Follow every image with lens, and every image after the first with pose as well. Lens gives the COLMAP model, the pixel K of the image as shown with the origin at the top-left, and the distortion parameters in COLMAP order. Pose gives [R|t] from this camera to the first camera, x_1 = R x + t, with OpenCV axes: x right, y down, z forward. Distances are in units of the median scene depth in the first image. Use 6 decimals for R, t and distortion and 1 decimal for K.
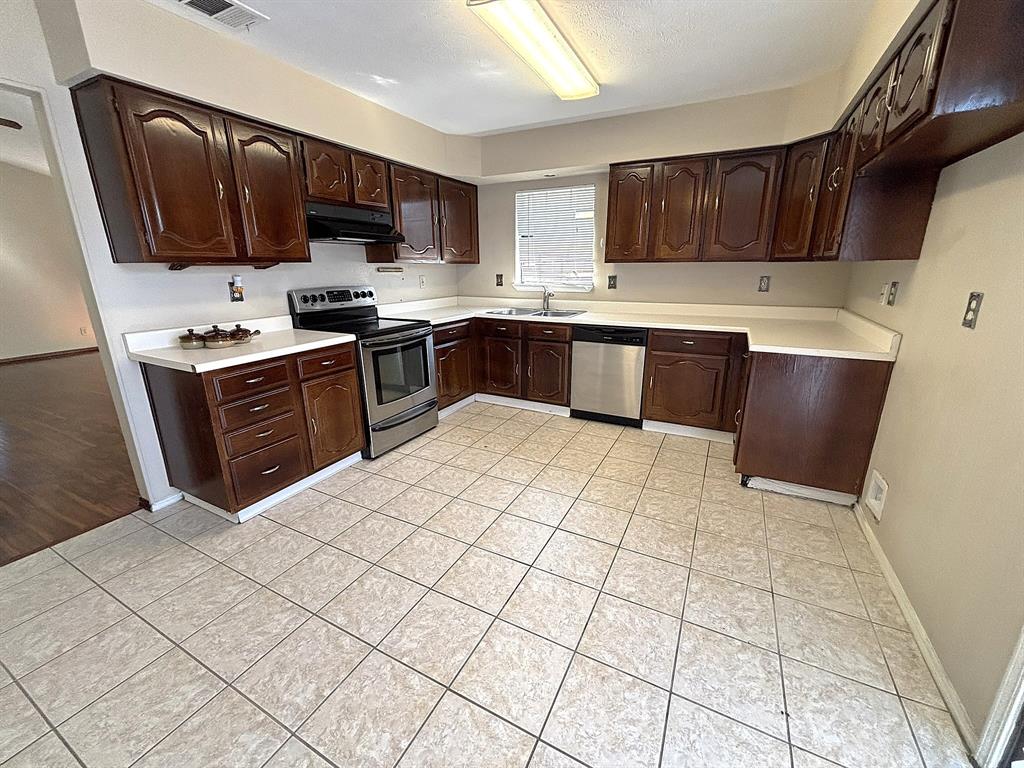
lens RADIAL K [[418.3, 0, 513.3], [0, 418.3, 383.4], [0, 0, 1]] dist [0.002742, -0.001825]
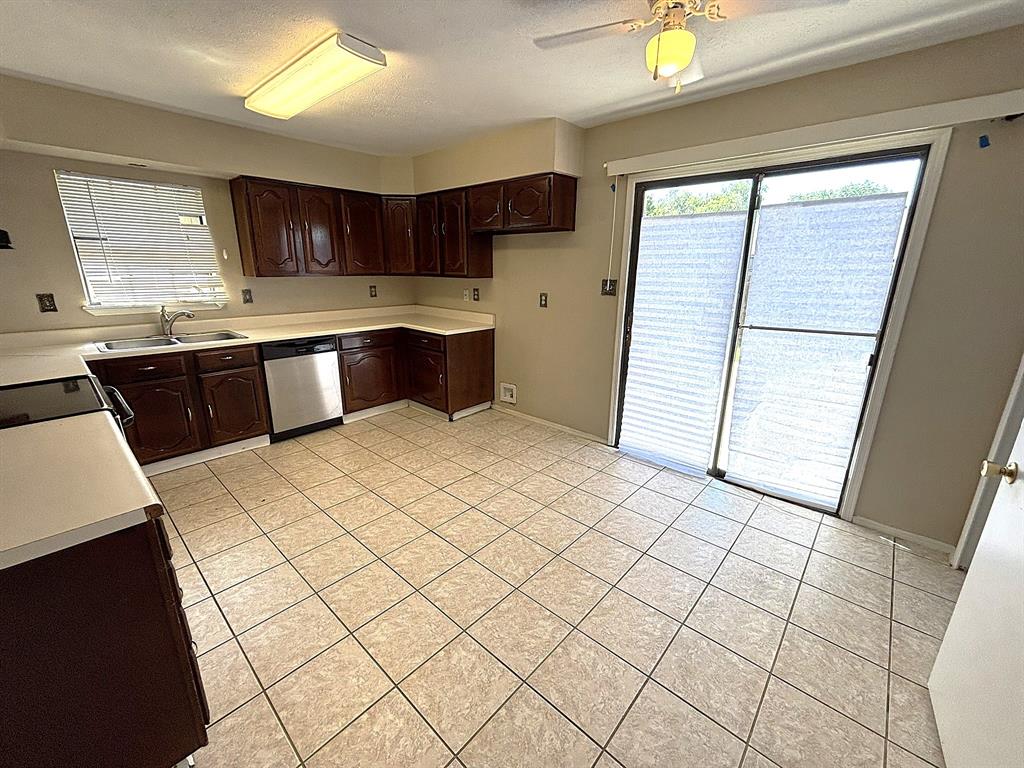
lens RADIAL K [[418.3, 0, 510.8], [0, 418.3, 381.3], [0, 0, 1]] dist [0.002742, -0.001825]
pose [[0.246685, -0.246951, 0.937103, -0.647655], [0.250957, 0.950280, 0.184361, -0.101192], [-0.936038, 0.189694, 0.296394, 0.239514]]
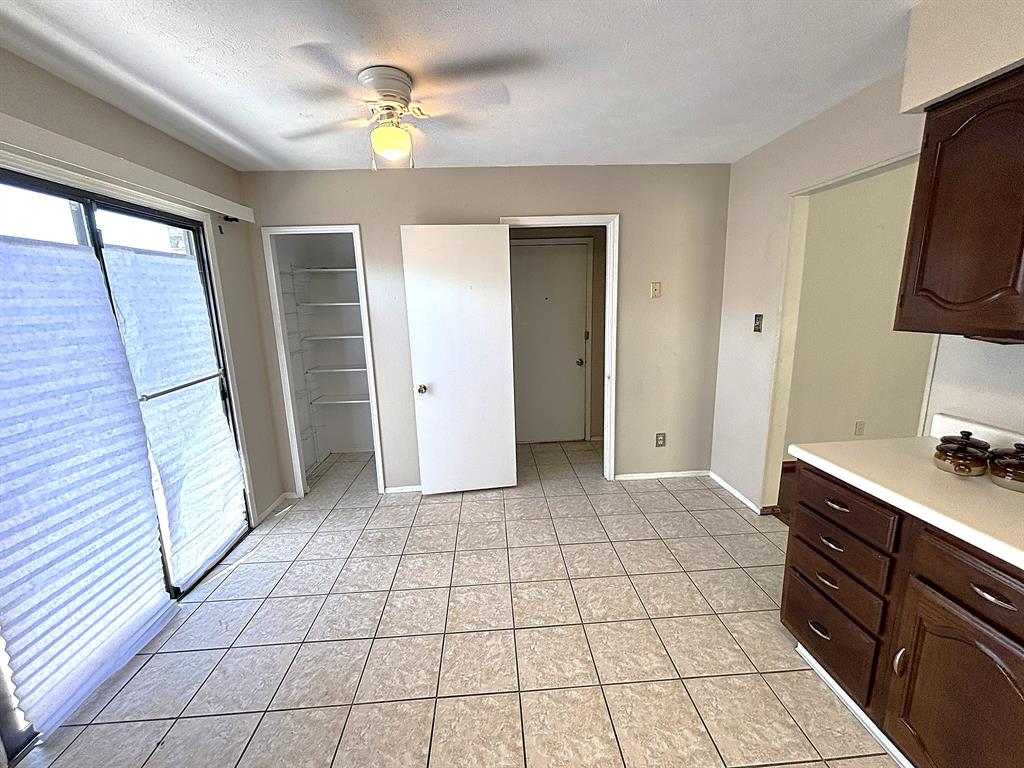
lens RADIAL K [[418.3, 0, 506.6], [0, 418.3, 385.2], [0, 0, 1]] dist [0.002742, -0.001825]
pose [[-0.861043, 0.135860, -0.490048, 0.104162], [-0.100079, 0.899535, 0.425230, -0.278519], [0.498587, 0.415185, -0.760942, 0.776145]]
